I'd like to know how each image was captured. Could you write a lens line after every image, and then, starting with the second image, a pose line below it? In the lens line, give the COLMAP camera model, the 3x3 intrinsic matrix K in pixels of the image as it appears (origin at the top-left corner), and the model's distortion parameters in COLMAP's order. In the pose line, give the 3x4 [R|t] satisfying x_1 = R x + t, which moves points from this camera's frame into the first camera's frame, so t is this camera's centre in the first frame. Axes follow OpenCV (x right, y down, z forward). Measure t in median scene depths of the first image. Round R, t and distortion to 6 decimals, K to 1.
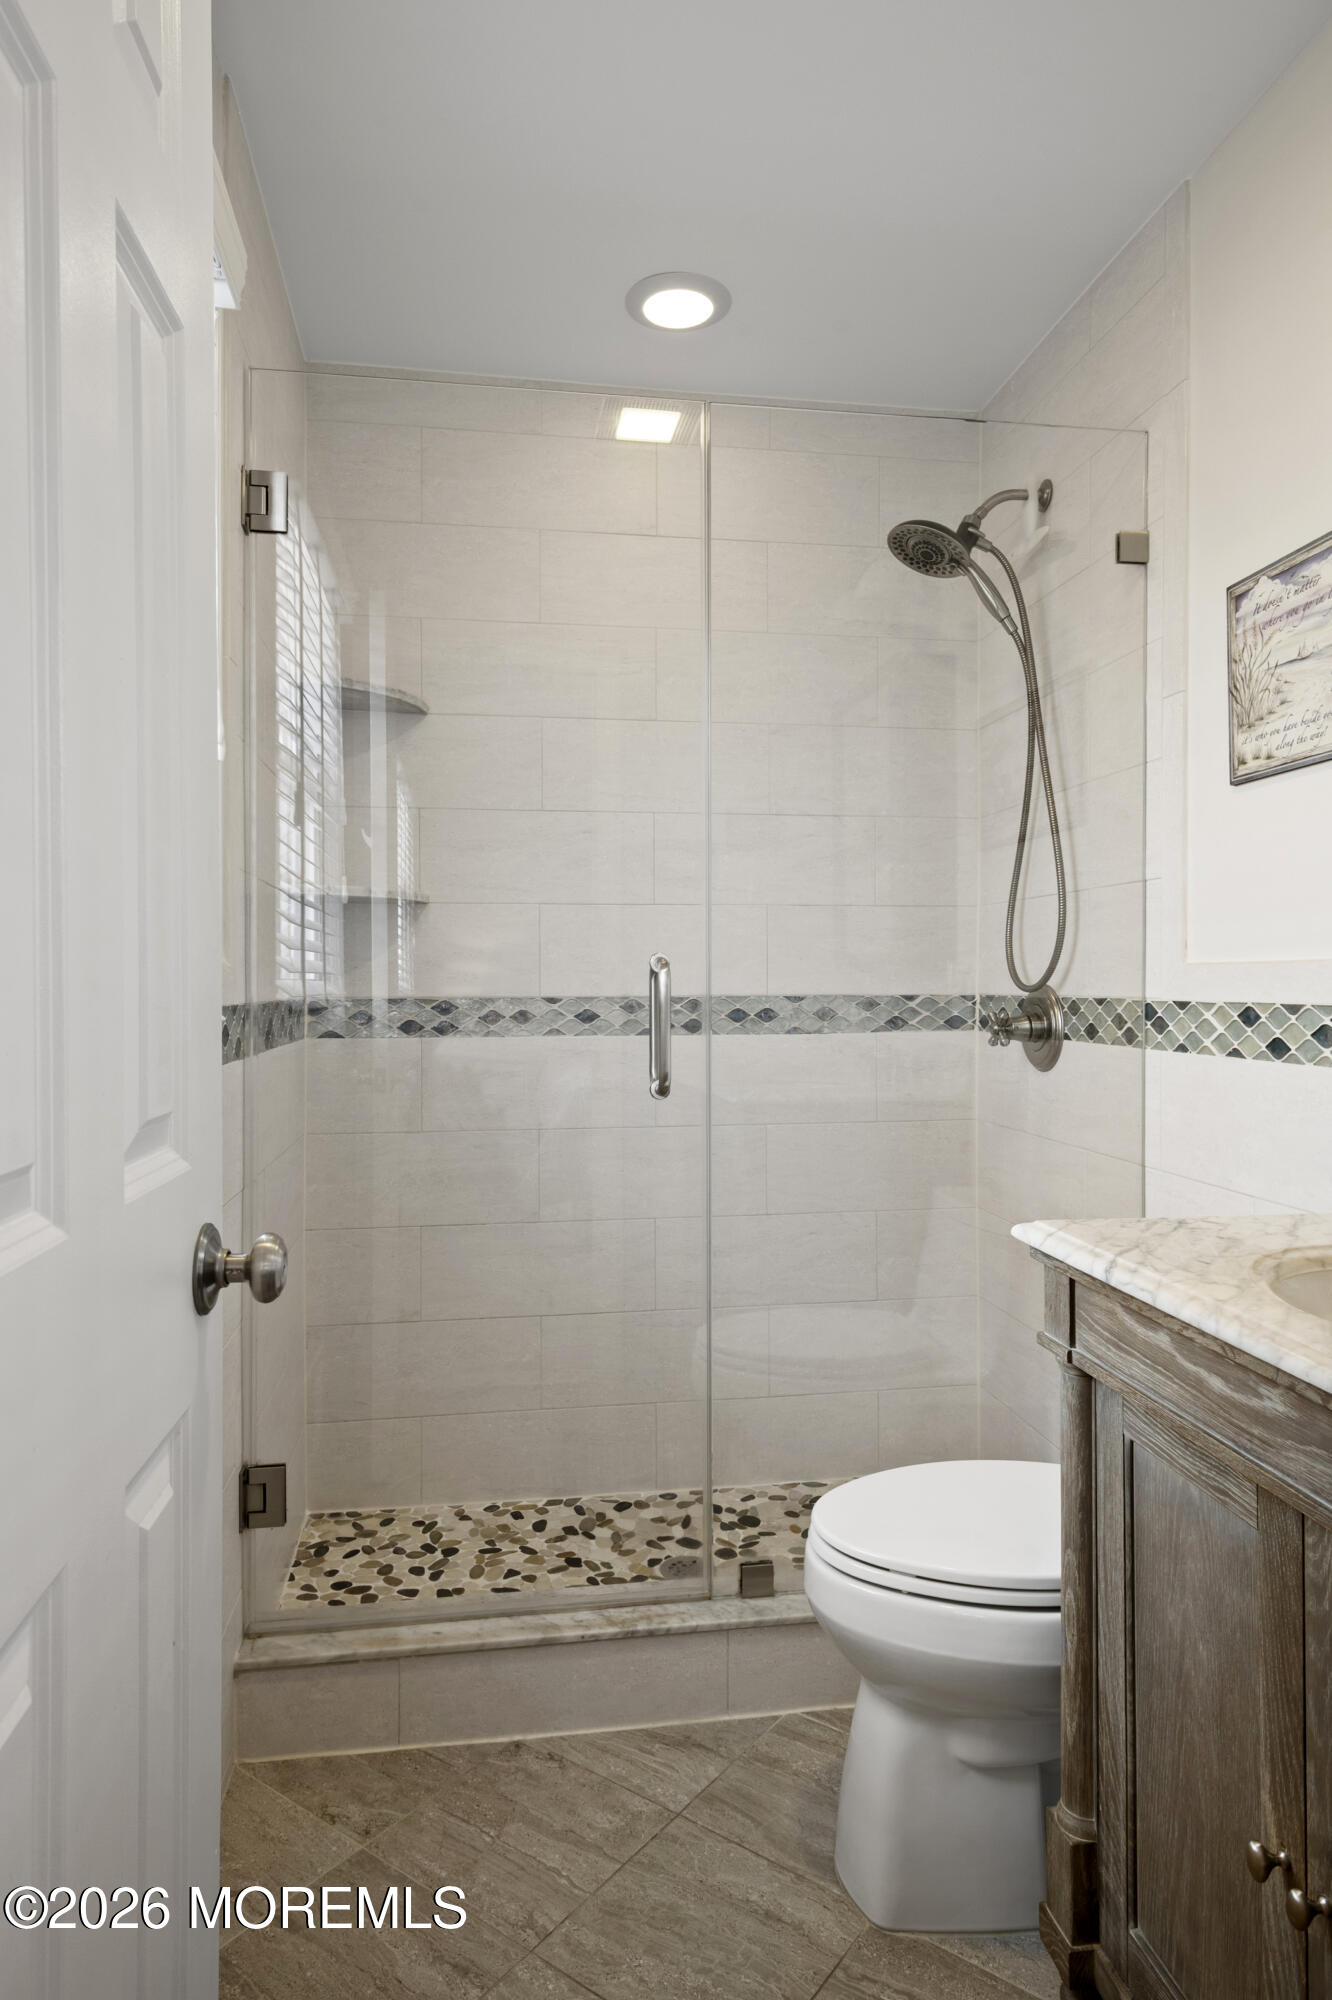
lens RADIAL K [[1243.3, 0, 666.2], [0, 1243.3, 993.7], [0, 0, 1]] dist [-0.006290, -0.000695]
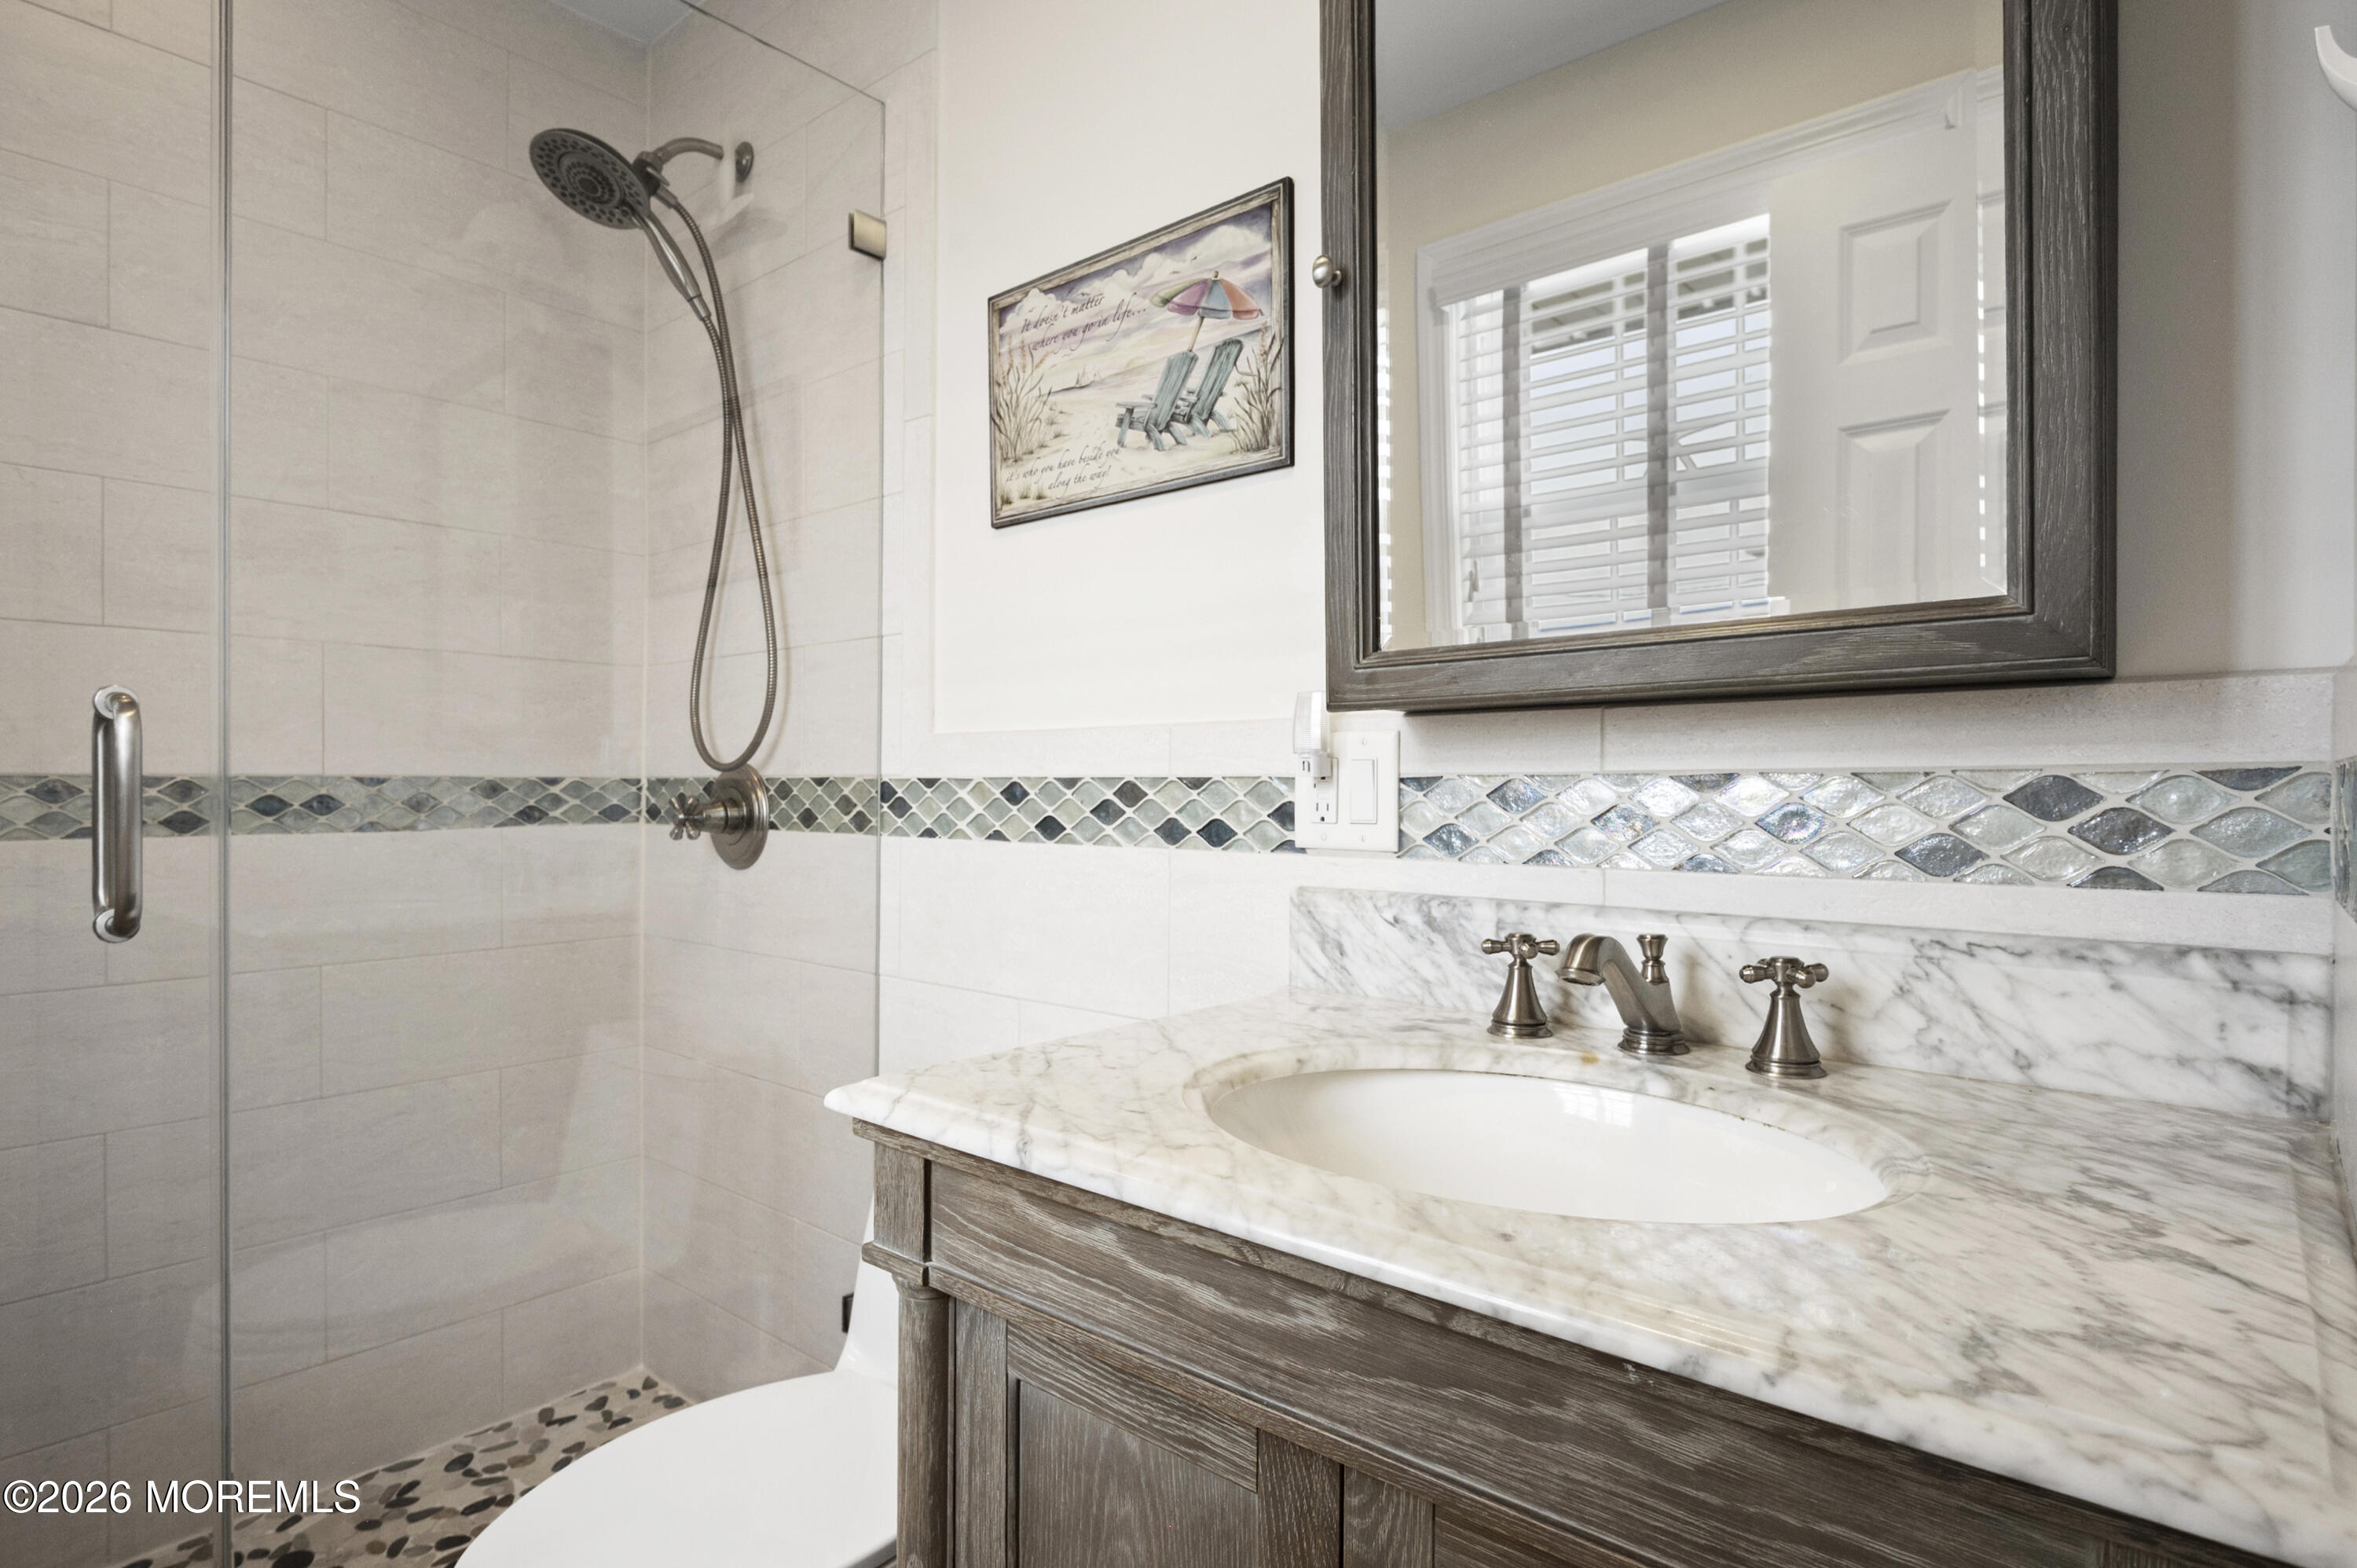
lens RADIAL K [[1208.3, 0, 1174.9], [0, 1208.3, 793.4], [0, 0, 1]] dist [0.008789, -0.009443]
pose [[0.754223, 0.000237, 0.656618, -0.003032], [0.003121, 0.999987, -0.003945, 0.018195], [-0.656611, 0.005024, 0.754213, 0.232814]]
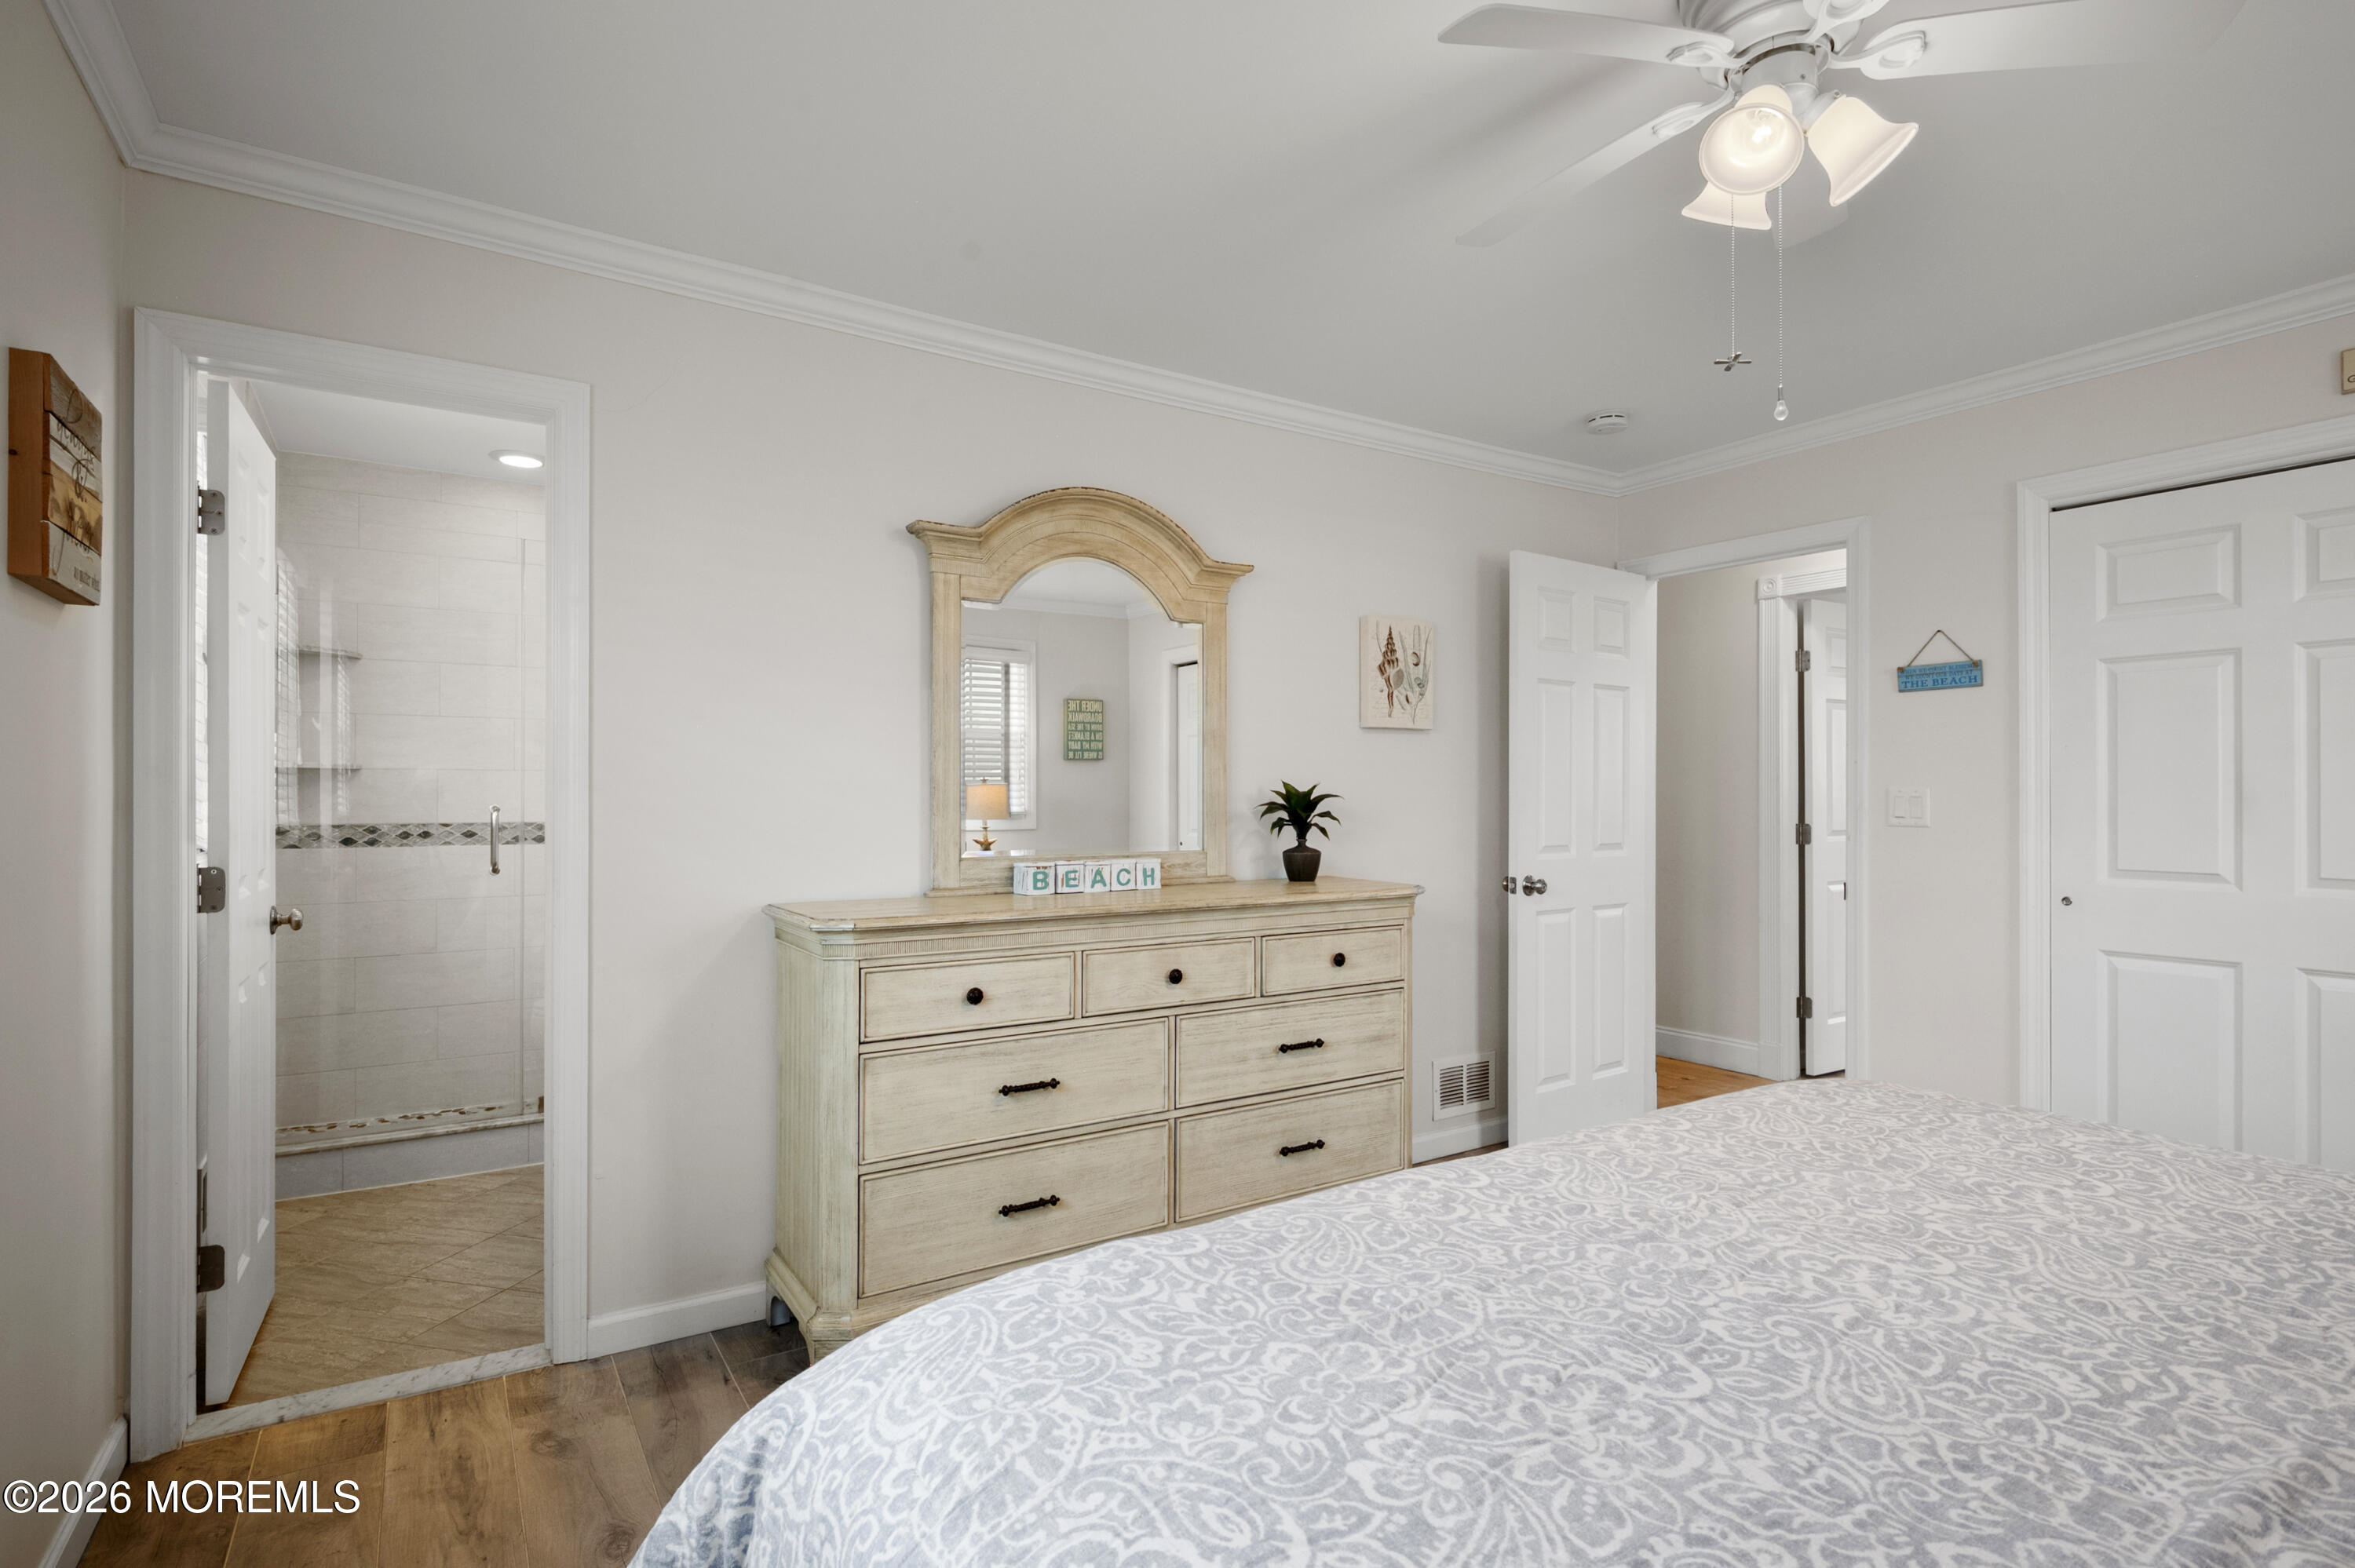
lens RADIAL K [[1127.2, 0, 1190.6], [0, 1127.2, 796.9], [0, 0, 1]] dist [-0.011314, -0.007859]
pose [[0.902054, 0.002651, 0.431615, 0.207609], [-0.000677, 0.999989, -0.004727, -0.033178], [-0.431622, 0.003972, 0.902046, -1.042444]]
